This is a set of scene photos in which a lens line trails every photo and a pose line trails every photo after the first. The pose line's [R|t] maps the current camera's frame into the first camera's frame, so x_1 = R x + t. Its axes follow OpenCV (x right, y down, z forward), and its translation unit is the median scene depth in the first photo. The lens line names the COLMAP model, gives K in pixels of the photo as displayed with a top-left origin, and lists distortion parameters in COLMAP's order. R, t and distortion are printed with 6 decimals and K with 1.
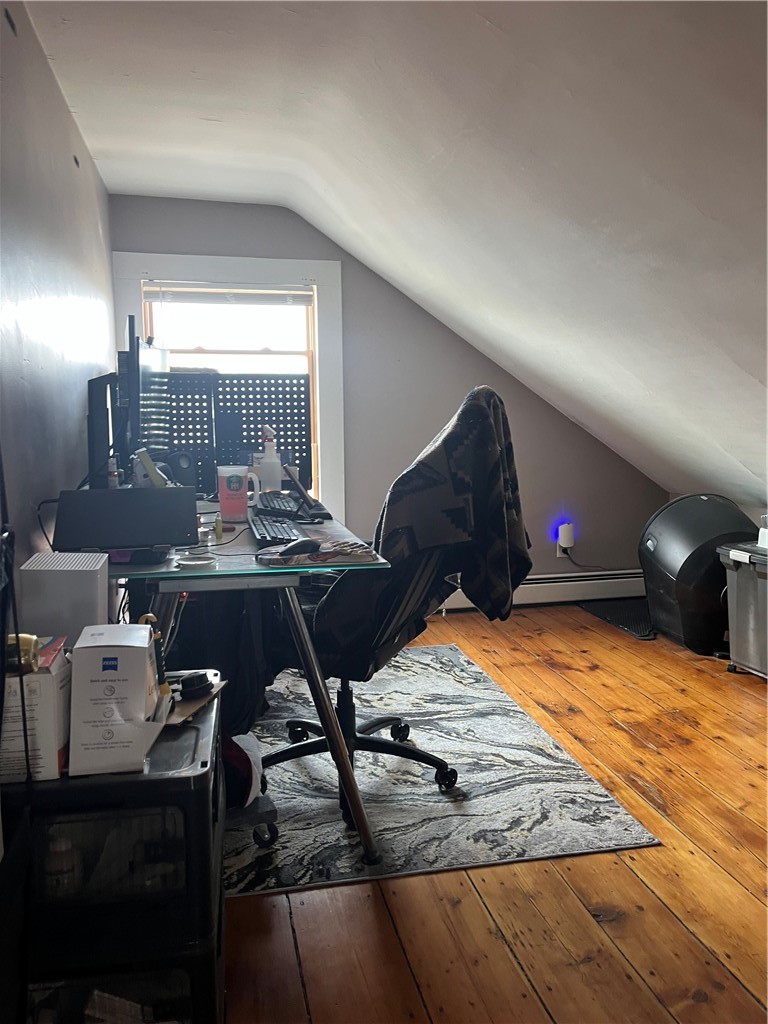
lens RADIAL K [[778.9, 0, 383.2], [0, 778.9, 511.2], [0, 0, 1]] dist [0.009610, 0.001555]
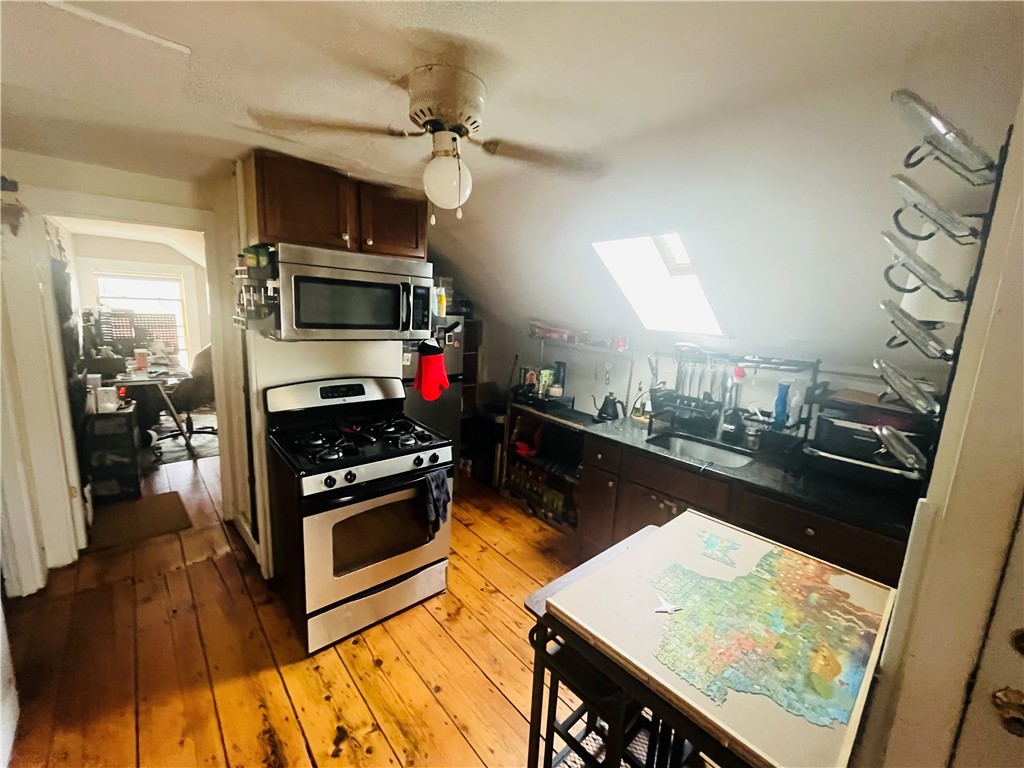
lens RADIAL K [[415.3, 0, 513.3], [0, 415.3, 387.0], [0, 0, 1]] dist [0.000624, -0.000322]
pose [[0.873217, -0.037777, 0.485866, 0.339994], [0.003316, 0.997428, 0.071592, -0.023340], [-0.487321, -0.060904, 0.871097, -1.364324]]
